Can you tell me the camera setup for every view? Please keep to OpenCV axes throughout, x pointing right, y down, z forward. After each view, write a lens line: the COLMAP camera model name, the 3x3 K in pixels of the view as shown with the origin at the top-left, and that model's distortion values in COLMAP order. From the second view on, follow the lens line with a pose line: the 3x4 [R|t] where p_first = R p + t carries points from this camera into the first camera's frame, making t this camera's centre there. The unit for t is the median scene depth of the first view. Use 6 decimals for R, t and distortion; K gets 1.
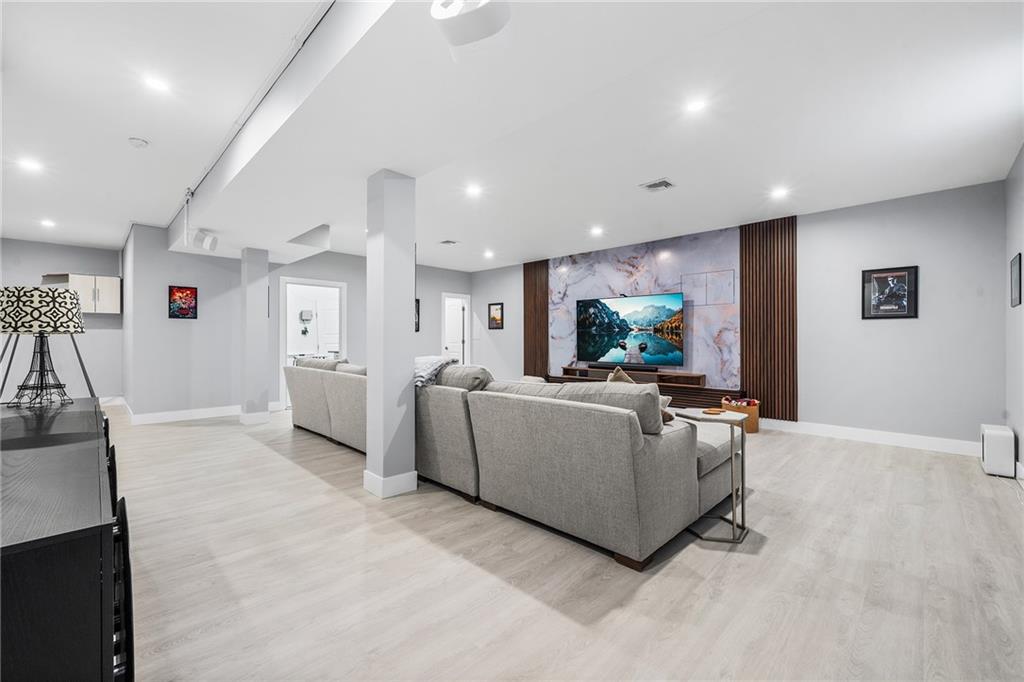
lens RADIAL K [[410.9, 0, 512.8], [0, 410.9, 333.3], [0, 0, 1]] dist [-0.000204, -0.001170]
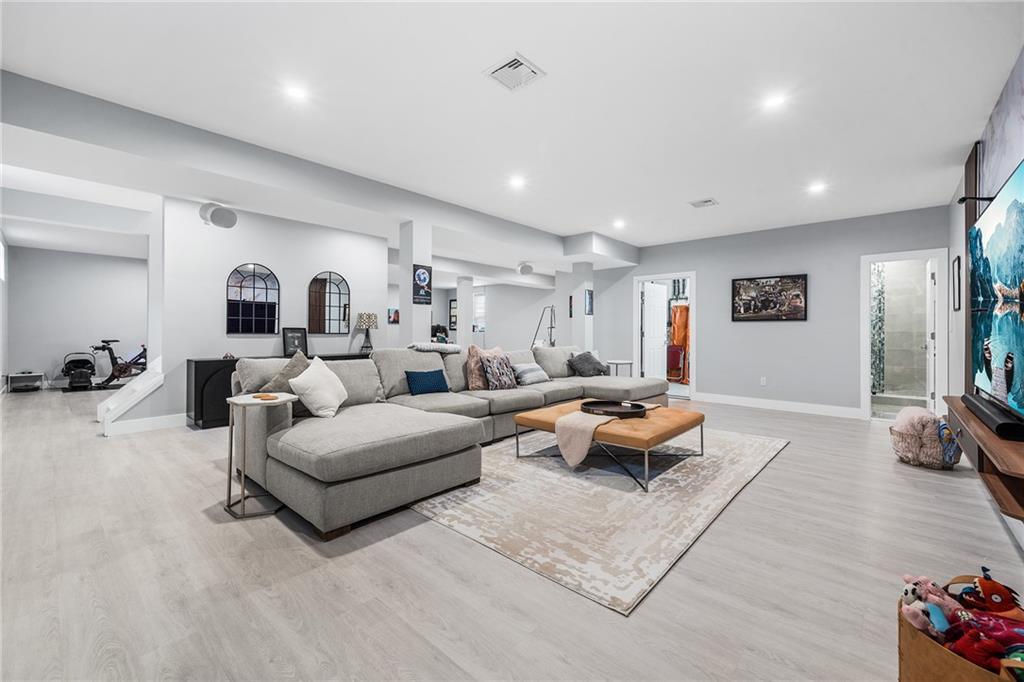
lens RADIAL K [[410.9, 0, 507.7], [0, 410.9, 337.4], [0, 0, 1]] dist [-0.000204, -0.001170]
pose [[0.060161, 0.017874, -0.998029, 0.925830], [0.015163, 0.999708, 0.018819, 0.011492], [0.998074, -0.016266, 0.059872, 0.921036]]
